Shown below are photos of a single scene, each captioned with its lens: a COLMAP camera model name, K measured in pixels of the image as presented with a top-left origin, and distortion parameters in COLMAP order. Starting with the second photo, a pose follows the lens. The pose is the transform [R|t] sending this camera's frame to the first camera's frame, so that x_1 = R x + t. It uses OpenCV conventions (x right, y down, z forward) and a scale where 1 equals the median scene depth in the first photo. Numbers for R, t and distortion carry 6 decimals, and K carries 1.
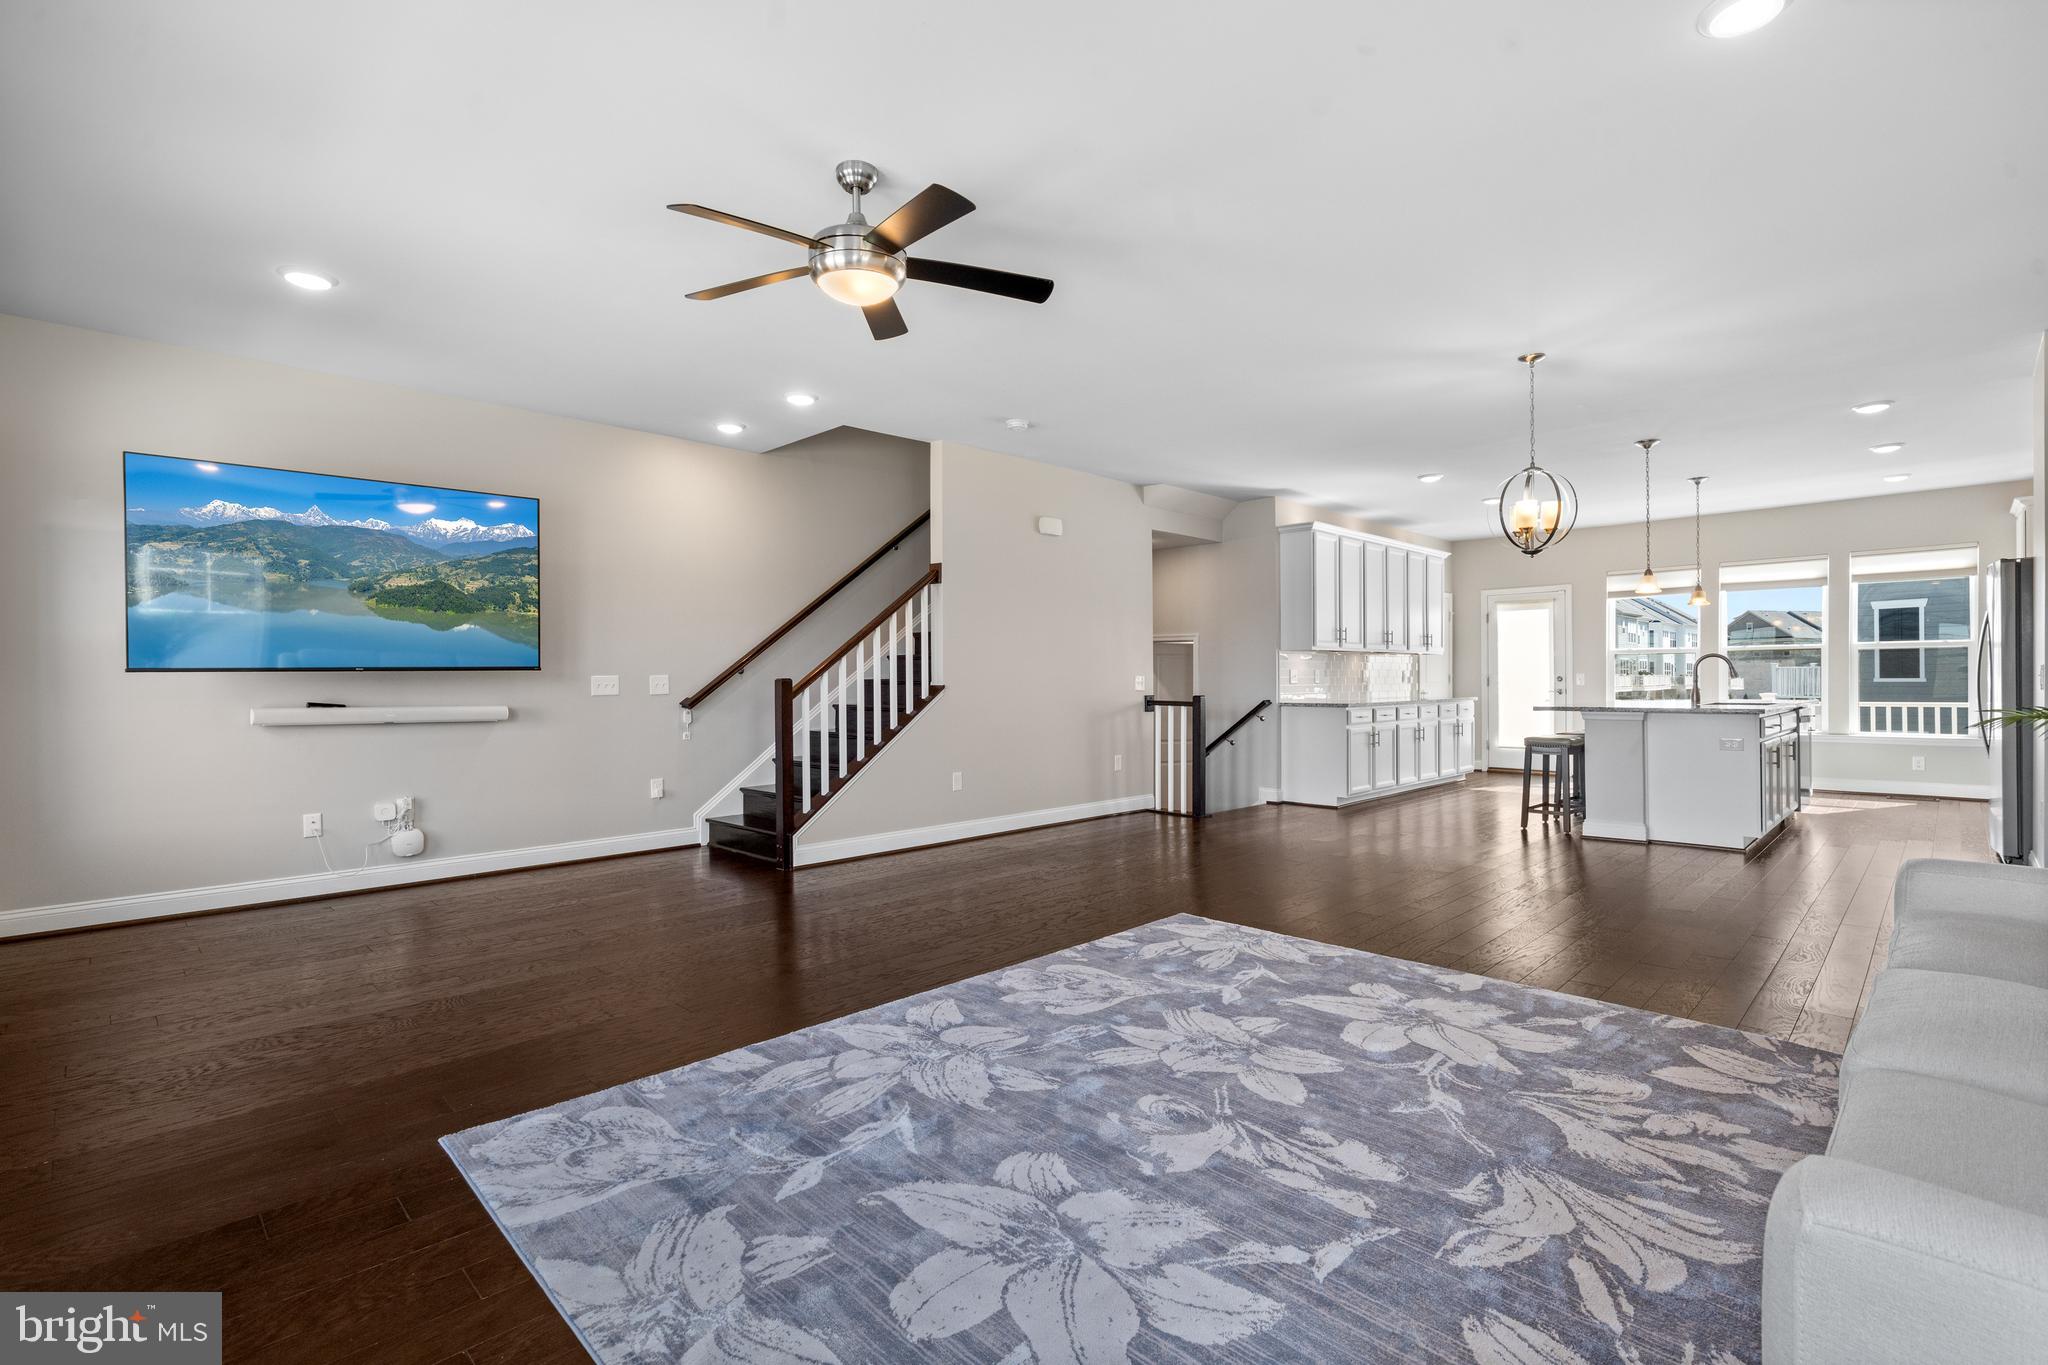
lens RADIAL K [[934.2, 0, 1014.2], [0, 934.2, 676.4], [0, 0, 1]] dist [-0.002405, 0.000992]
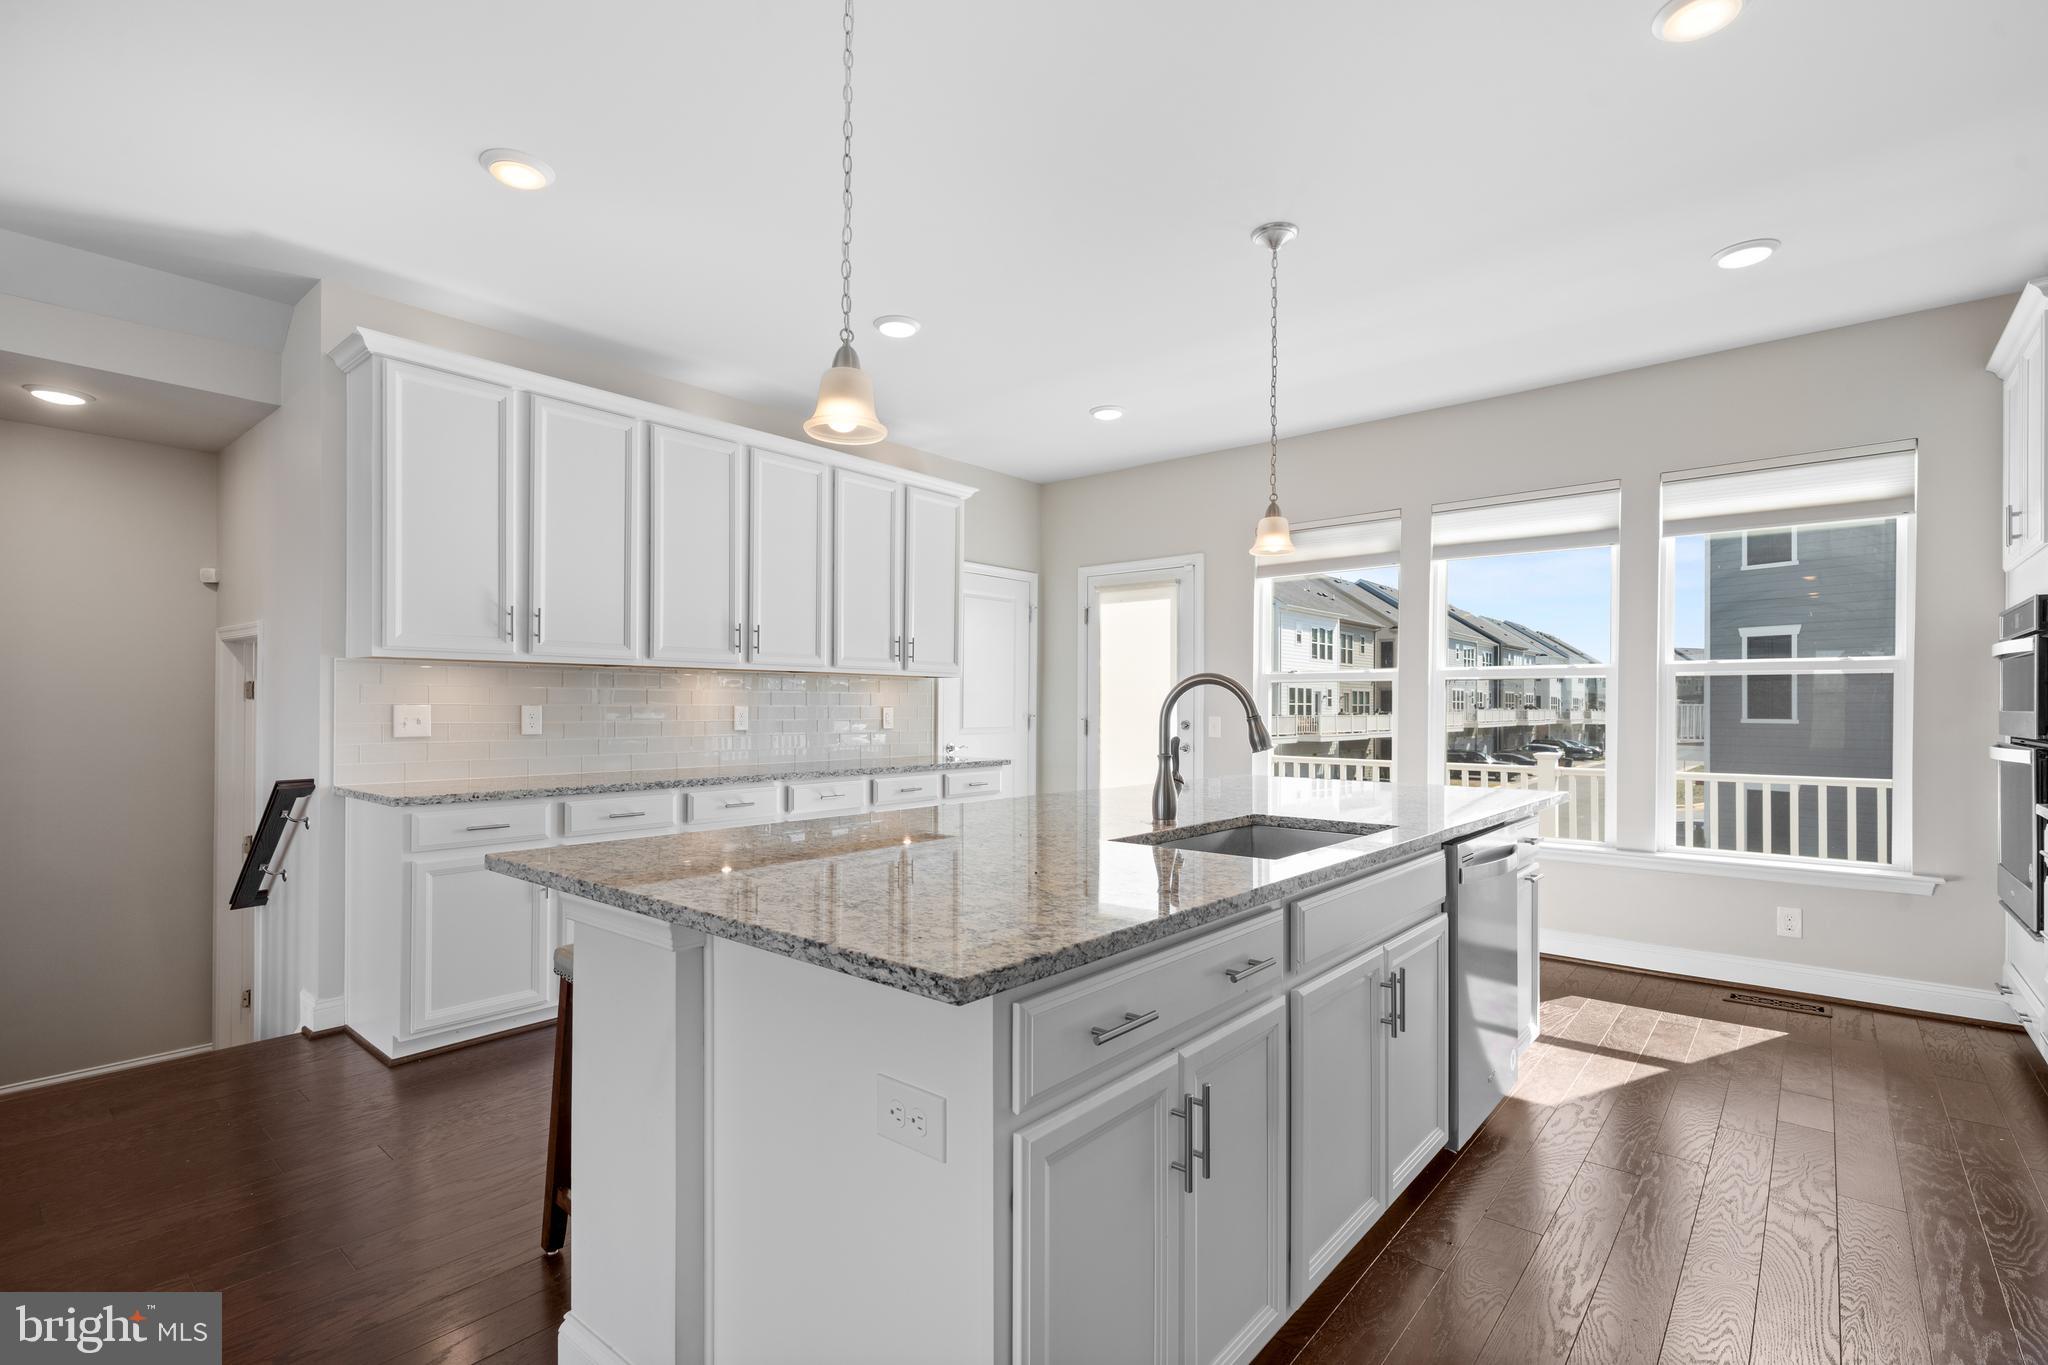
lens RADIAL K [[934.2, 0, 1012.1], [0, 934.2, 698.6], [0, 0, 1]] dist [-0.002405, 0.000992]
pose [[0.997160, 0.011845, 0.074369, 0.440305], [-0.011503, 0.999921, -0.005016, -0.008938], [-0.074422, 0.004146, 0.997218, 0.453707]]
